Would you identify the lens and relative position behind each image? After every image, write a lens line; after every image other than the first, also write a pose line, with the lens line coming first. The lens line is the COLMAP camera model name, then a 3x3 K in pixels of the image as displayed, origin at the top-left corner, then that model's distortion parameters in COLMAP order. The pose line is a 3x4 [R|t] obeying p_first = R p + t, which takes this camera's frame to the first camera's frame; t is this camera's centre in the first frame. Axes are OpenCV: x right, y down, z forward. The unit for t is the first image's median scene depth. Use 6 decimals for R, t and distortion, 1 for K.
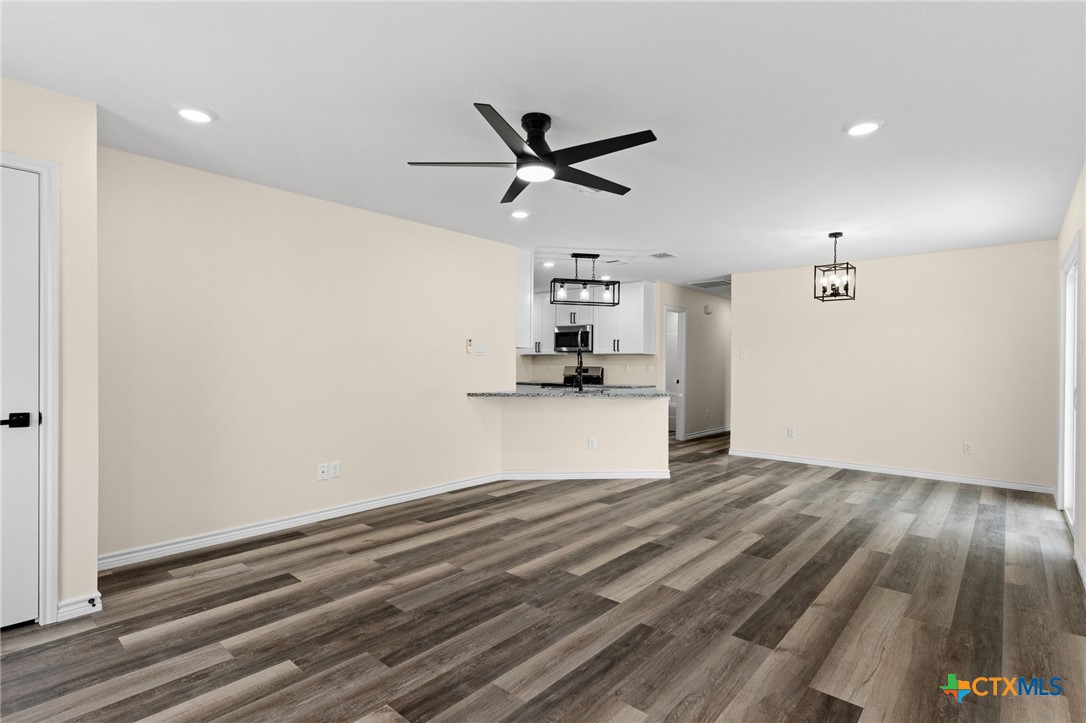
lens RADIAL K [[532.5, 0, 544.9], [0, 532.5, 363.7], [0, 0, 1]] dist [0.002201, 0.001474]
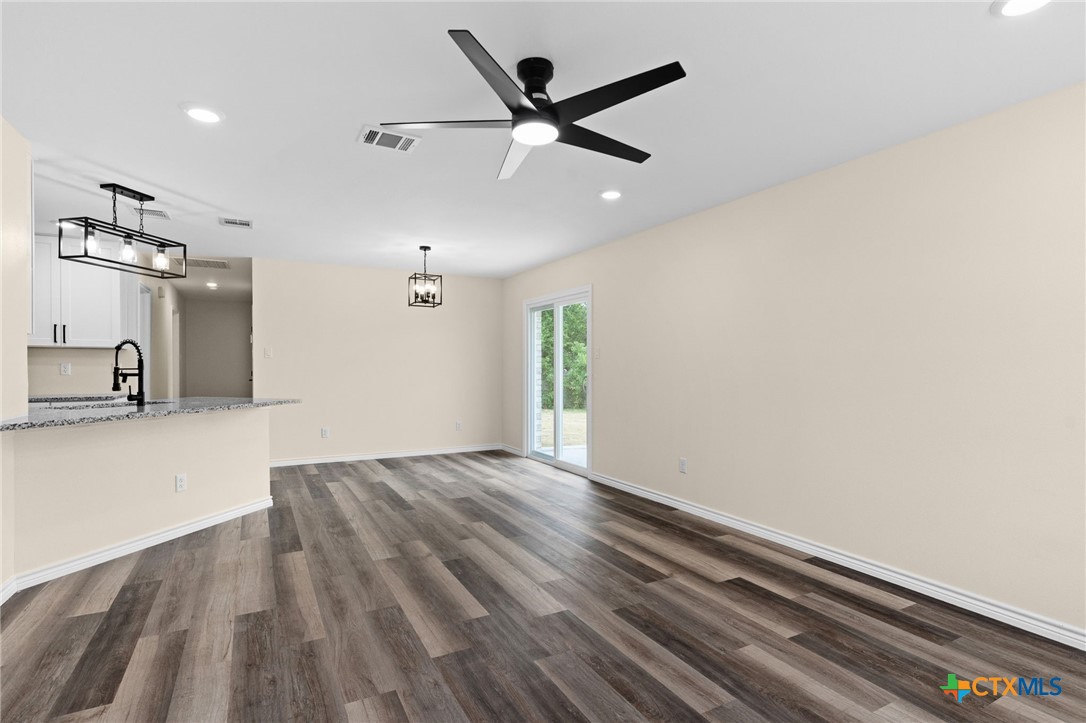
lens RADIAL K [[532.5, 0, 545.4], [0, 532.5, 364.2], [0, 0, 1]] dist [0.002201, 0.001474]
pose [[0.339303, -0.003858, 0.940669, -0.556234], [-0.002496, 0.999984, 0.005001, -0.004993], [-0.940674, -0.004045, 0.339288, 0.497559]]
